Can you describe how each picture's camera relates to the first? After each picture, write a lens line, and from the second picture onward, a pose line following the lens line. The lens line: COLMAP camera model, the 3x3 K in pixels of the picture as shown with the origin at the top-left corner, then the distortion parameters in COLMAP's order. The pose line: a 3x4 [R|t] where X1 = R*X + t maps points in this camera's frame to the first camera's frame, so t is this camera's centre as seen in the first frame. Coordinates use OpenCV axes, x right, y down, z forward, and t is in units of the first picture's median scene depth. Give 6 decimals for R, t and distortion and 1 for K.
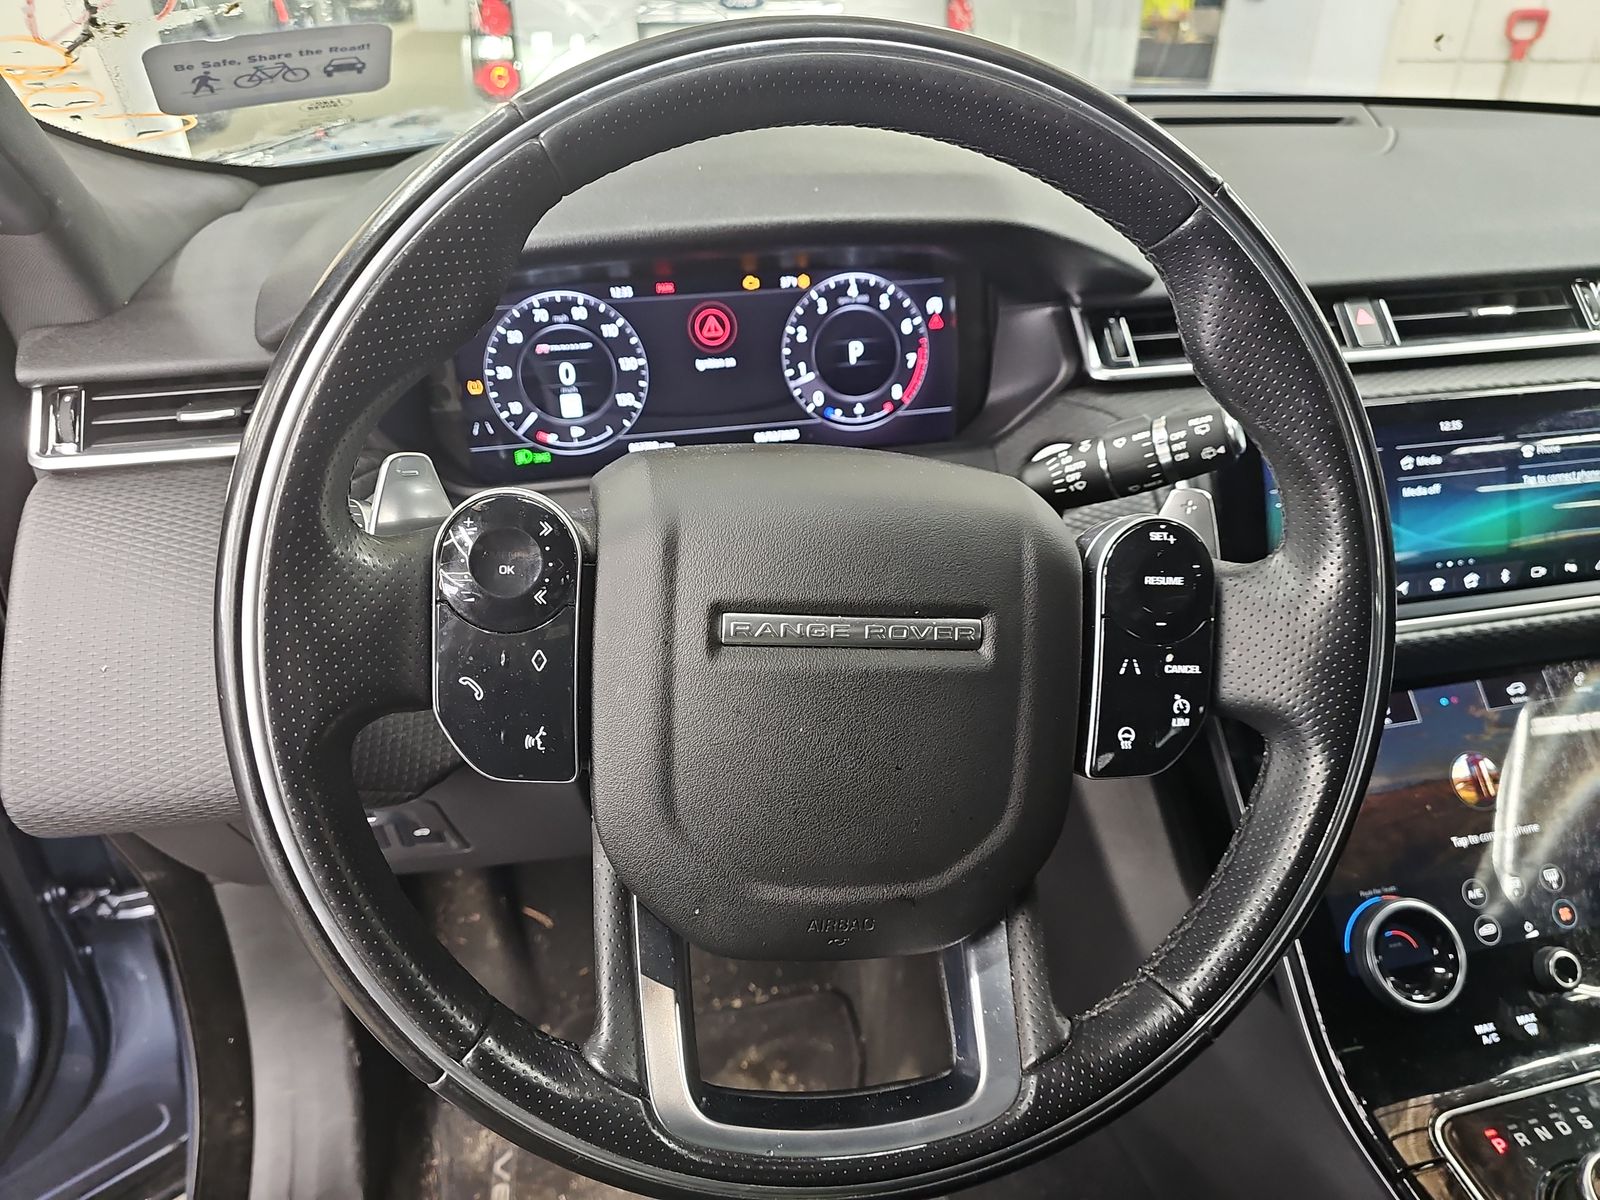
lens RADIAL K [[1045.8, 0, 803.5], [0, 1045.8, 614.1], [0, 0, 1]] dist [0.005692, -0.014882]
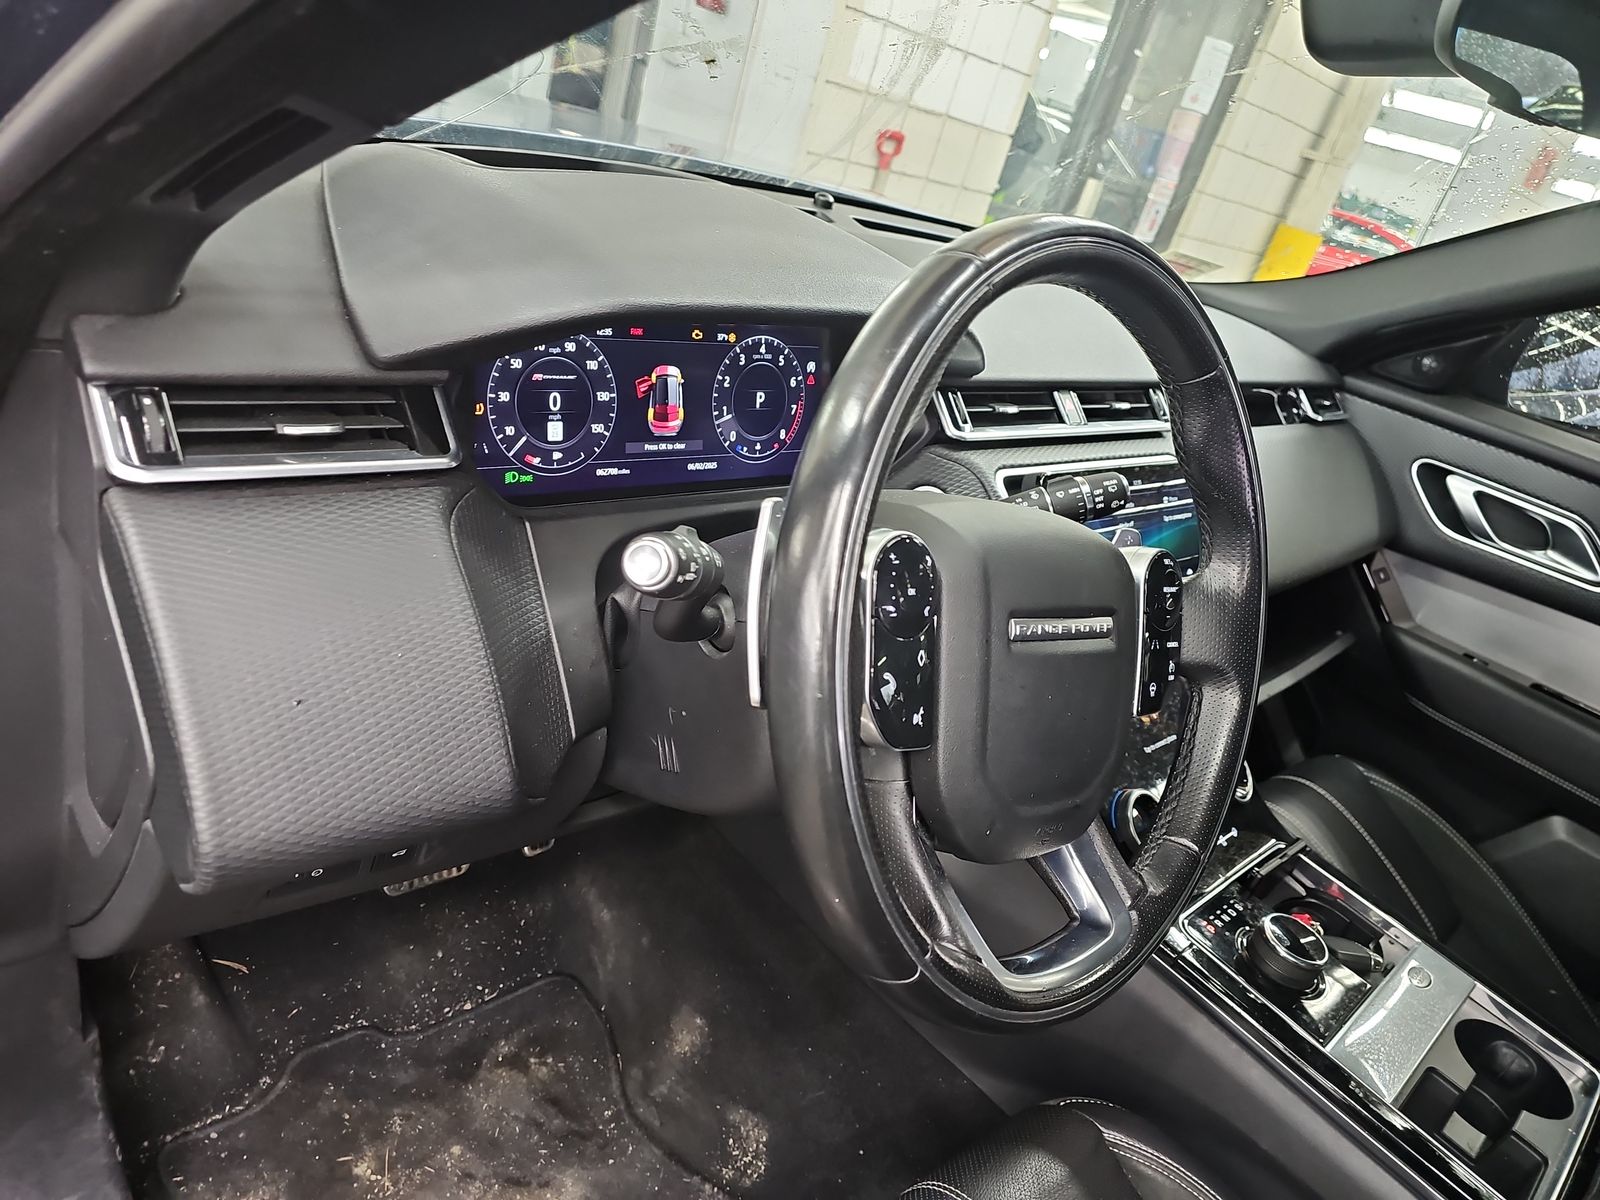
lens RADIAL K [[1045.8, 0, 763.3], [0, 1045.8, 623.8], [0, 0, 1]] dist [0.005692, -0.014882]
pose [[0.845630, -0.035584, 0.532582, -0.614602], [0.030616, 0.999366, 0.018162, -0.014953], [-0.532891, 0.000947, 0.846184, -0.019838]]
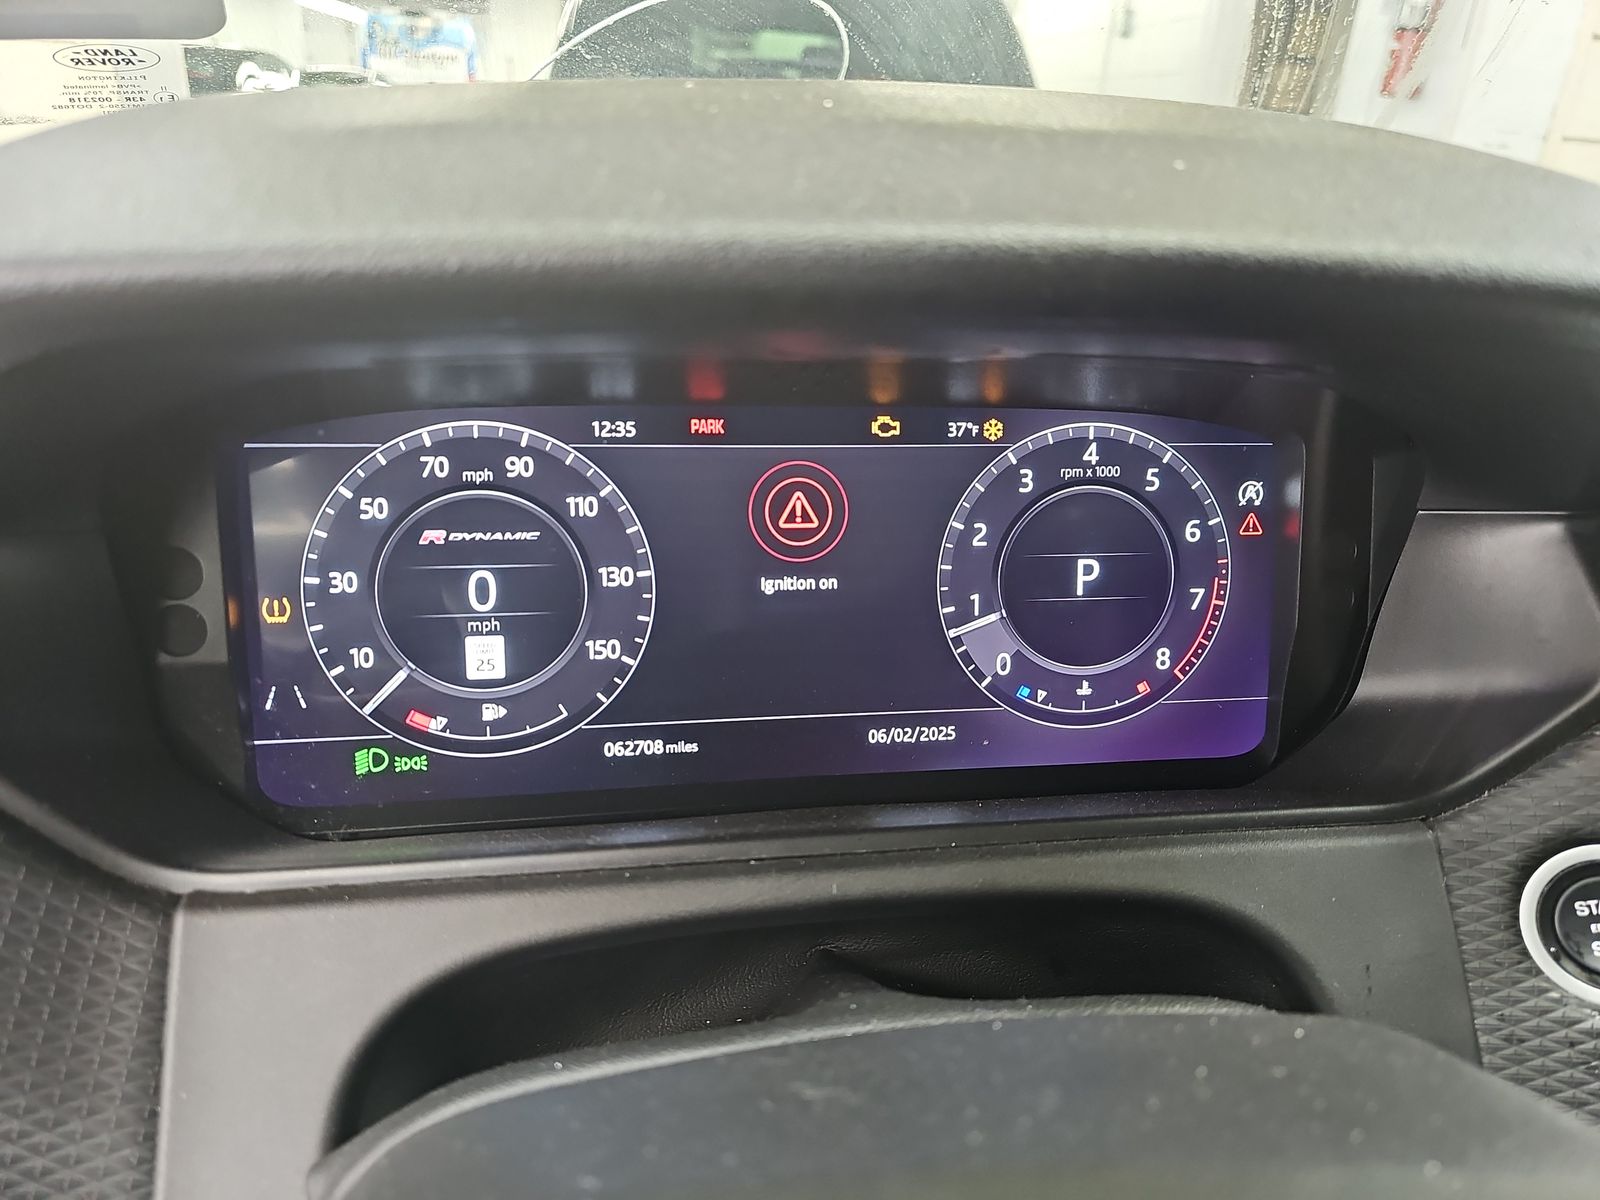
lens RADIAL K [[1045.8, 0, 810.8], [0, 1045.8, 592.1], [0, 0, 1]] dist [0.005692, -0.014882]
pose [[0.997515, 0.065649, -0.025567, -0.067012], [-0.068556, 0.988122, -0.137533, -0.172584], [0.016234, 0.138944, 0.990167, 0.533304]]
